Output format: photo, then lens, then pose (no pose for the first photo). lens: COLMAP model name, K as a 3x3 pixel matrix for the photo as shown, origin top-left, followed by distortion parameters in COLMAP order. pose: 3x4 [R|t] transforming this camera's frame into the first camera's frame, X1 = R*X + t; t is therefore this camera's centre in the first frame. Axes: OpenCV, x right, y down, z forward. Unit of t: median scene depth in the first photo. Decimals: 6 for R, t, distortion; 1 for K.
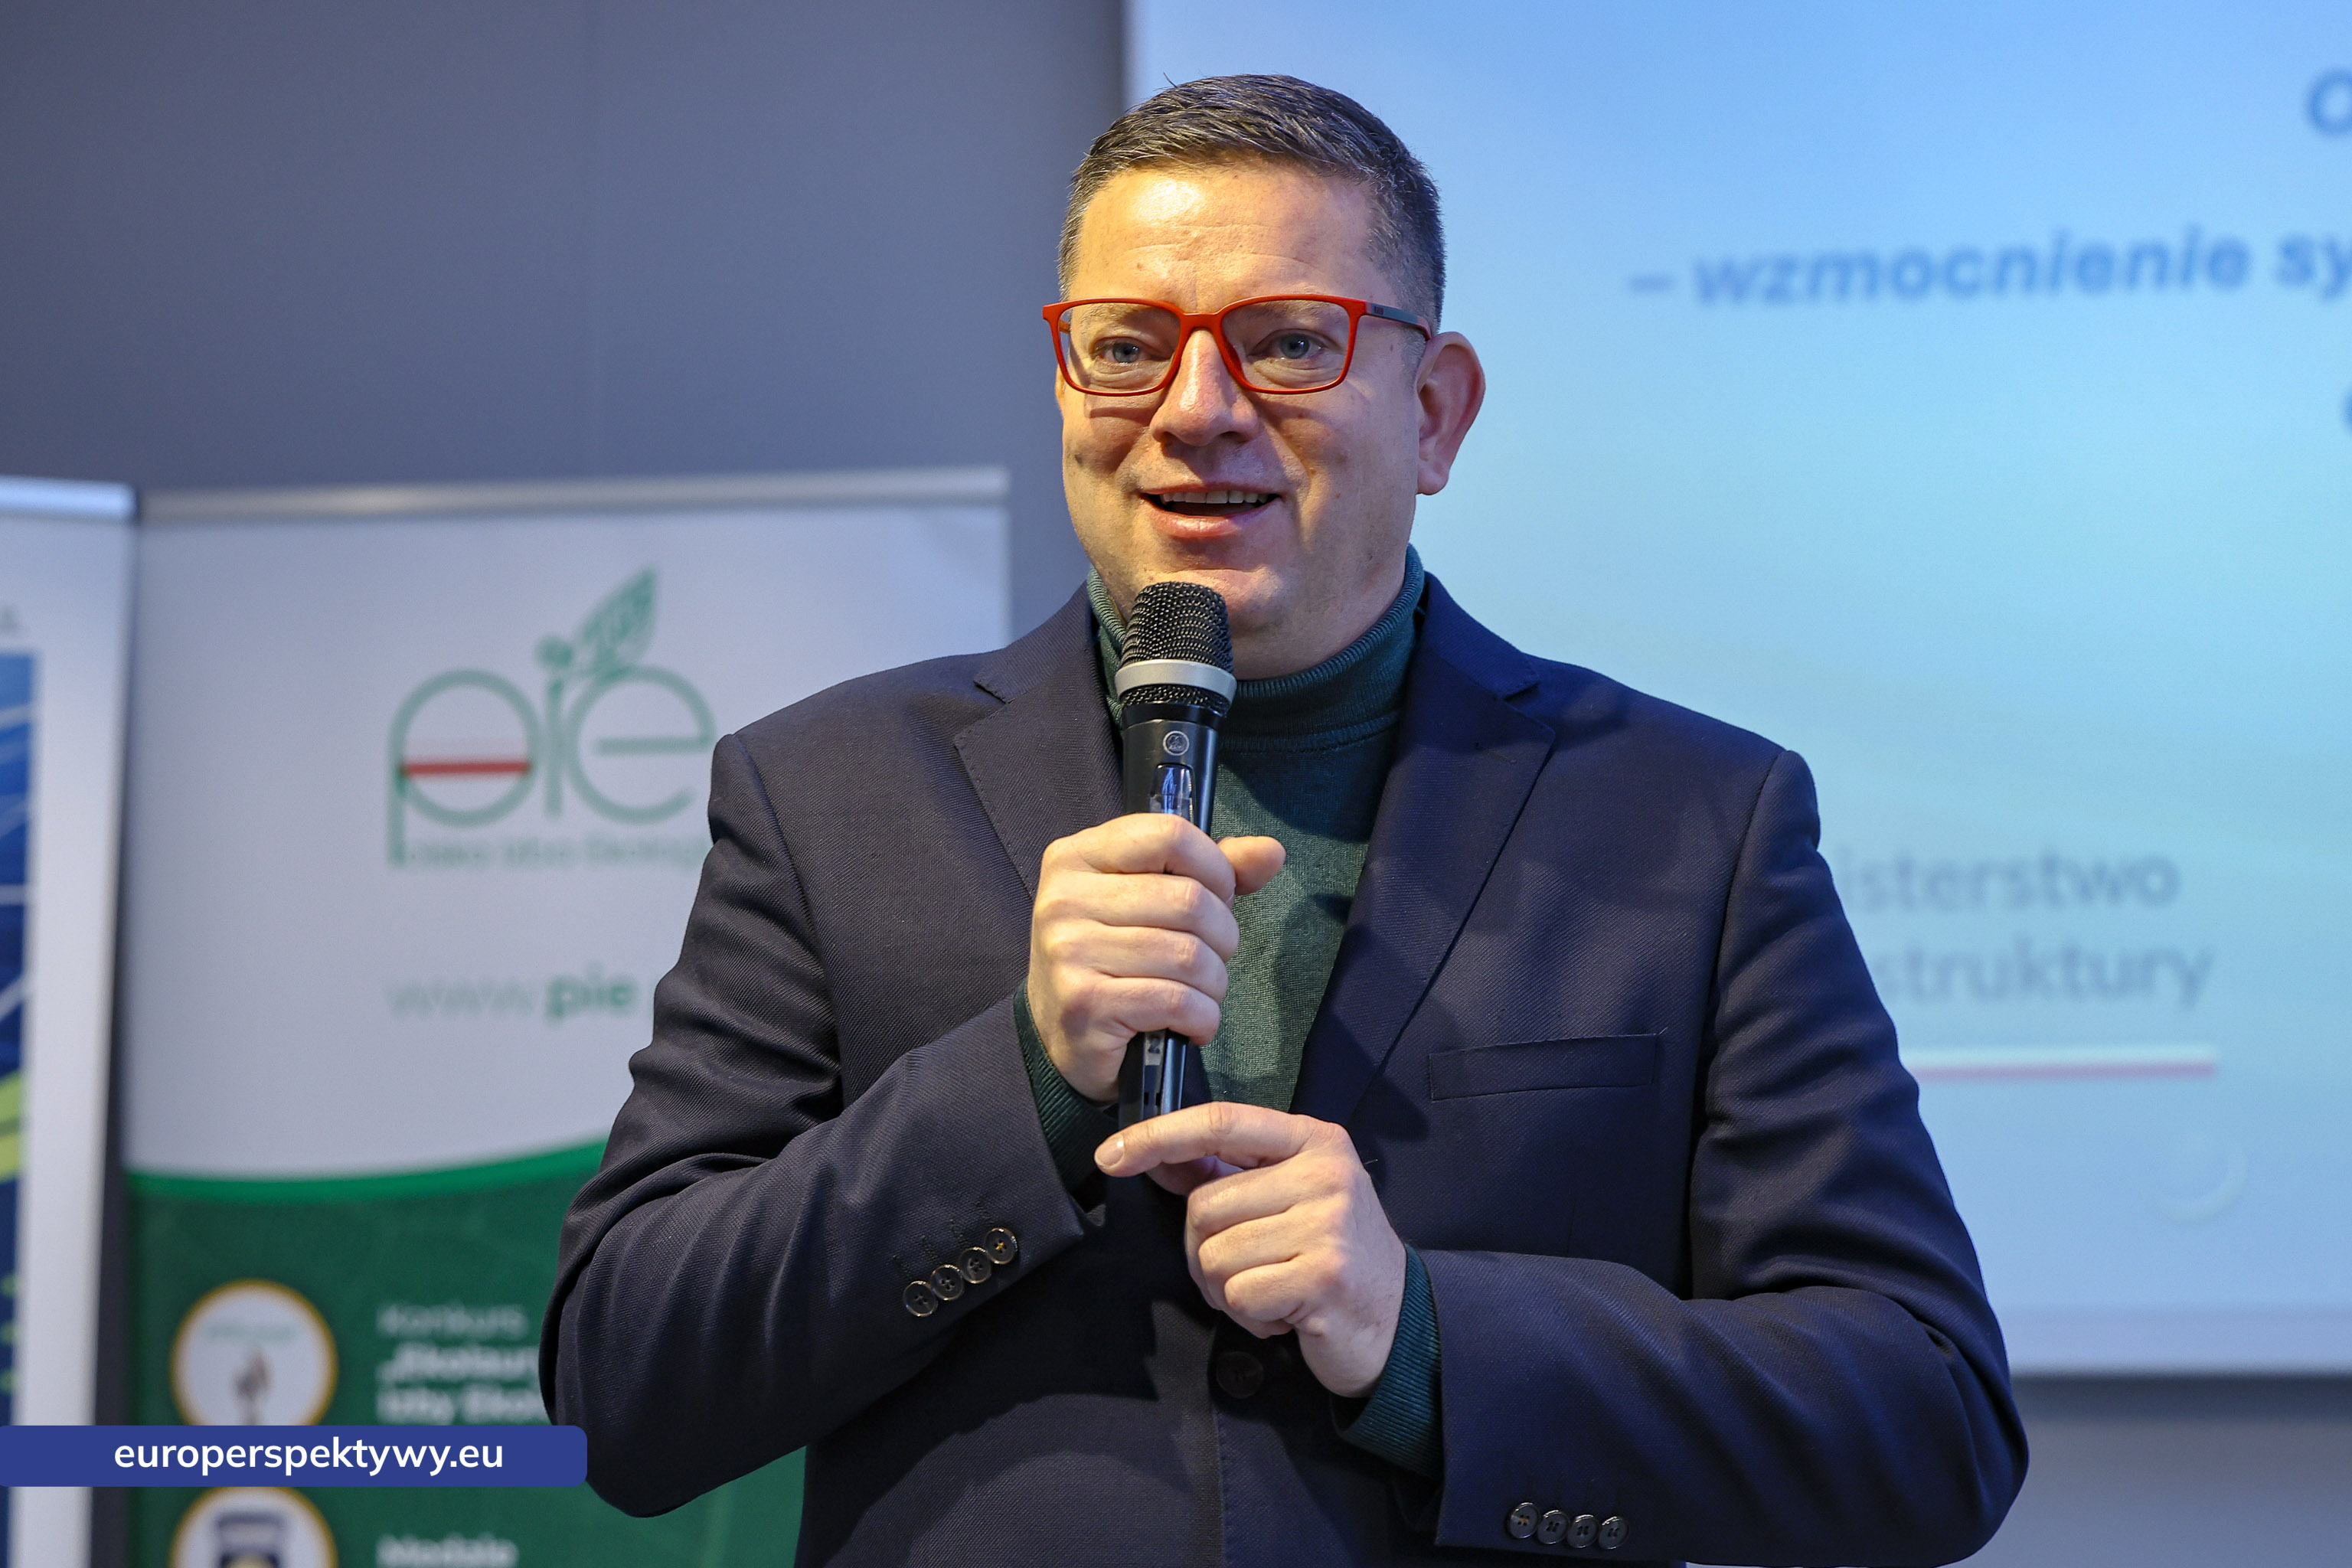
lens RADIAL K [[5429.7, 0, 1175.2], [0, 5429.7, 783.4], [0, 0, 1]] dist [-0.449751, 0.000000]
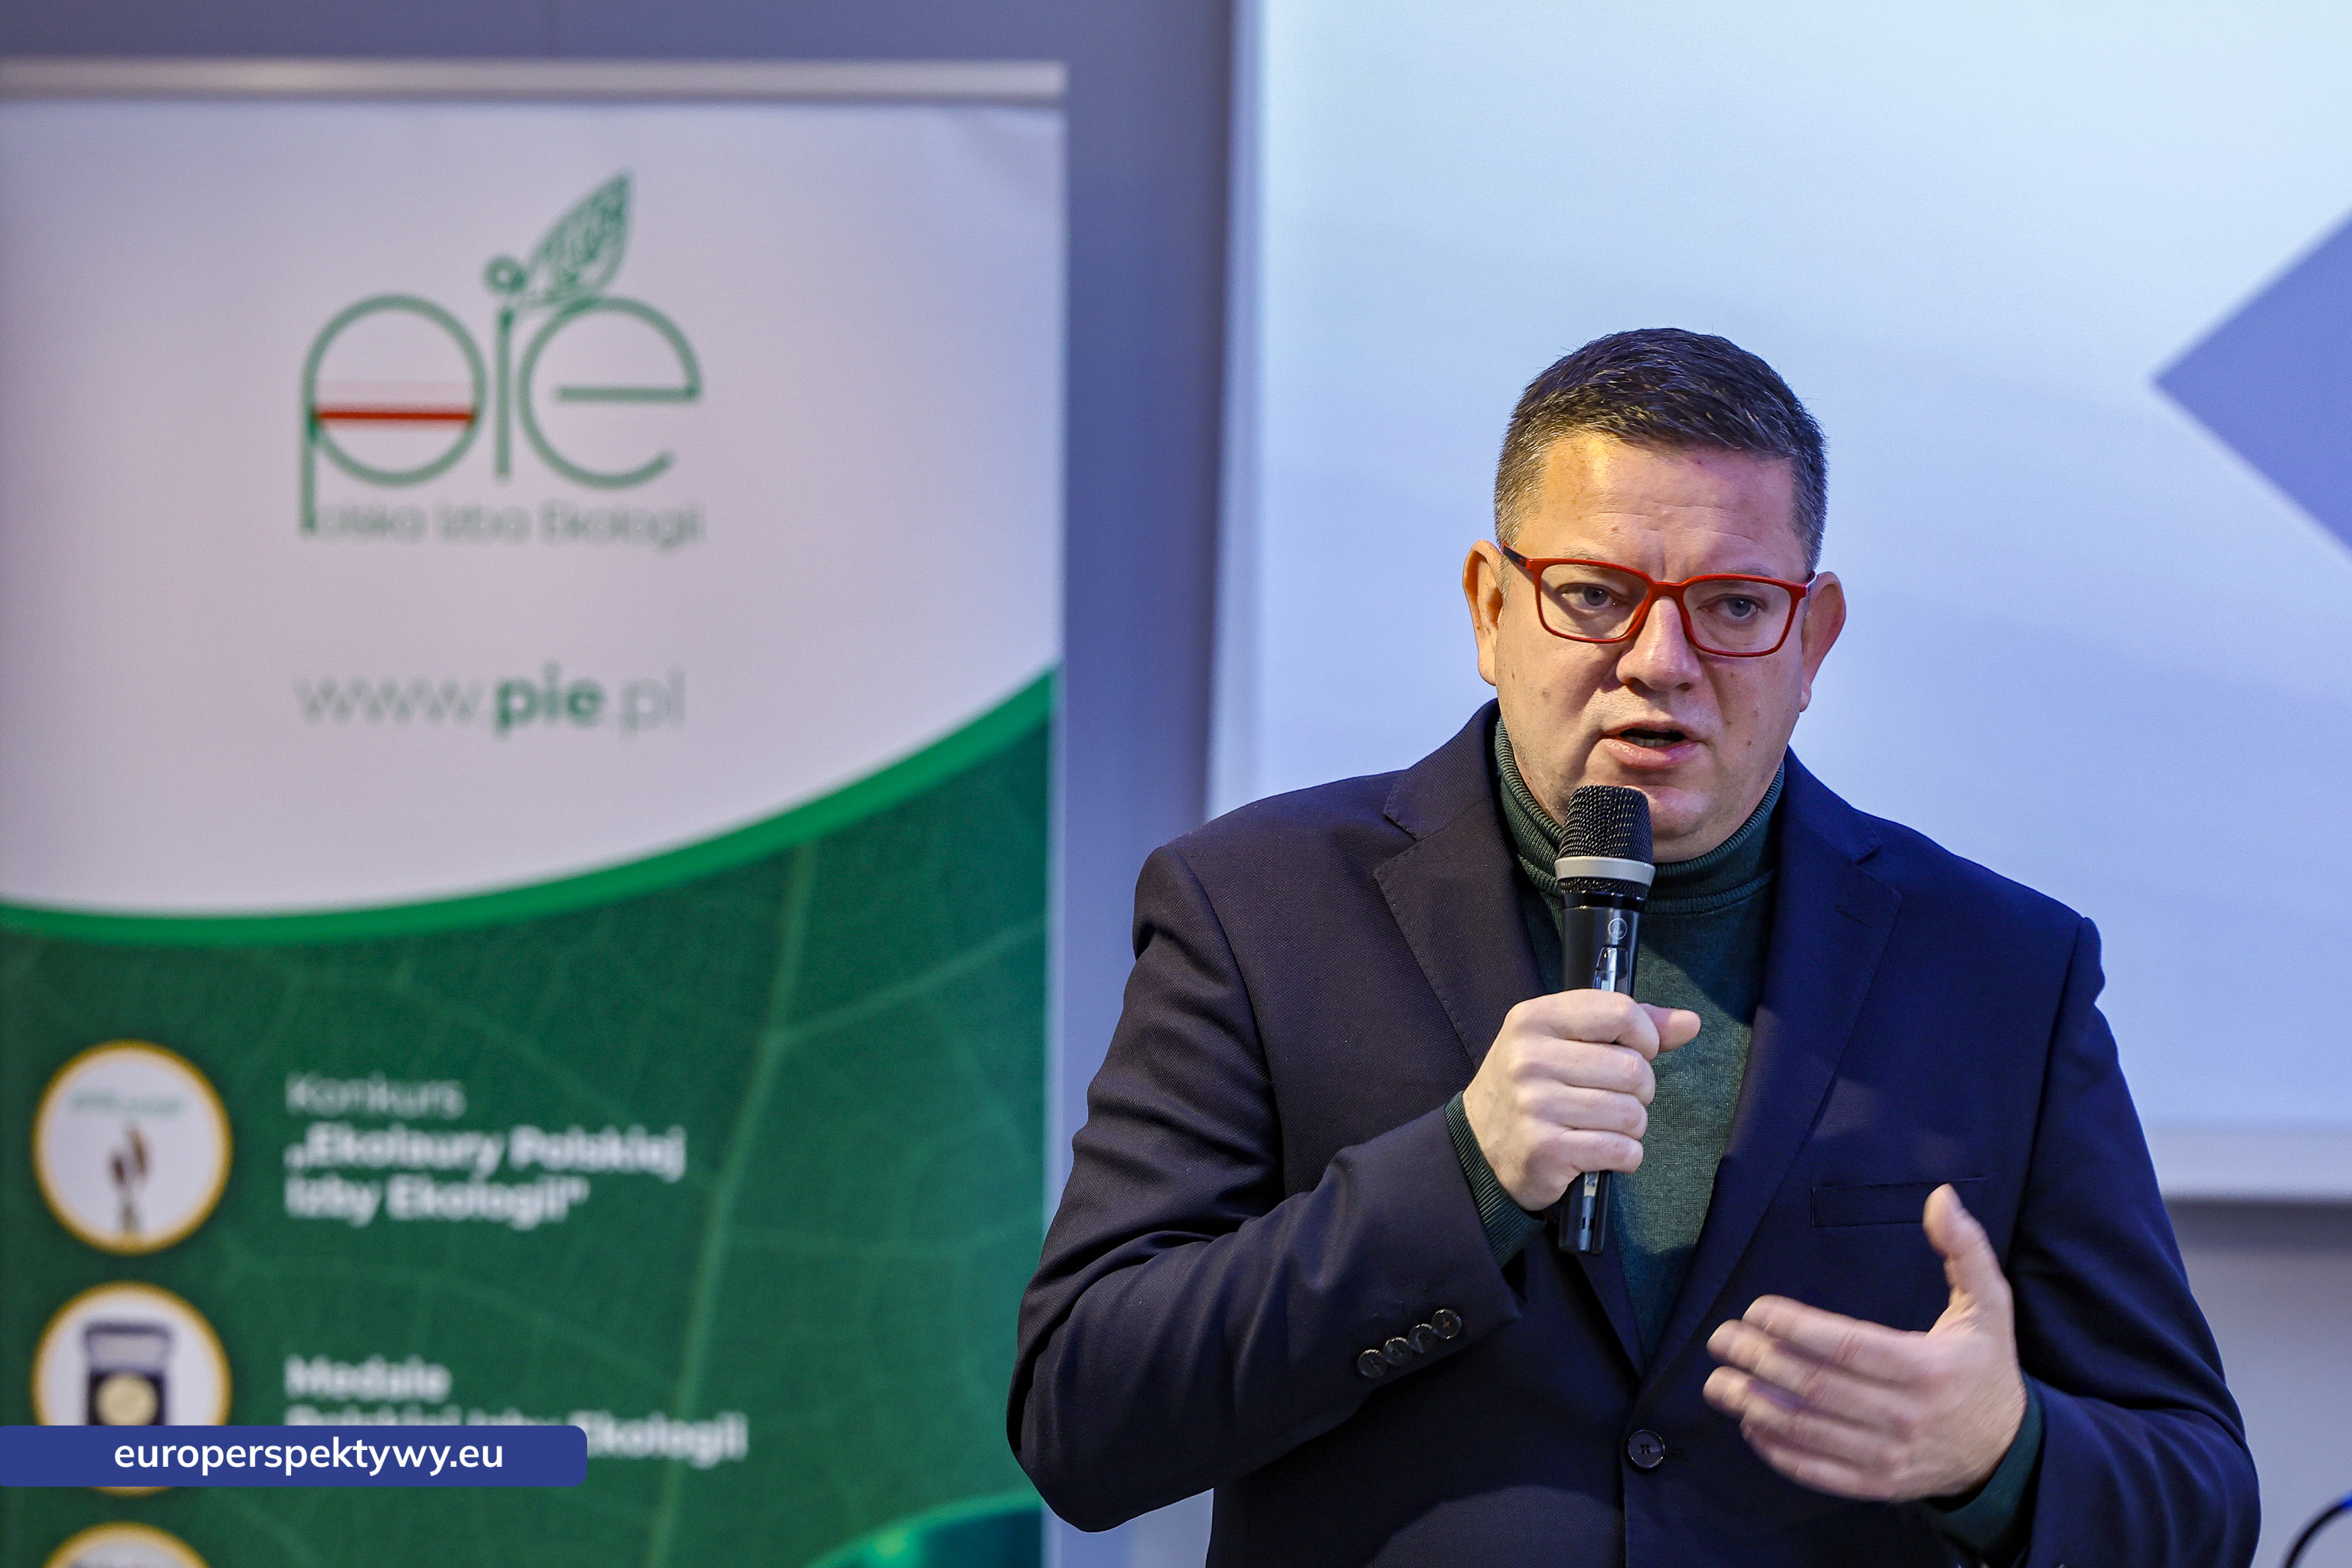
lens RADIAL K [[8802.7, 0, 1177.0], [0, 8802.7, 780.3], [0, 0, 1]] dist [-1.444894, 0.000000]
pose [[0.999260, 0.024010, 0.030066, -0.052665], [-0.026689, 0.995388, 0.092142, -0.073956], [-0.027715, -0.092876, 0.995292, -0.324645]]
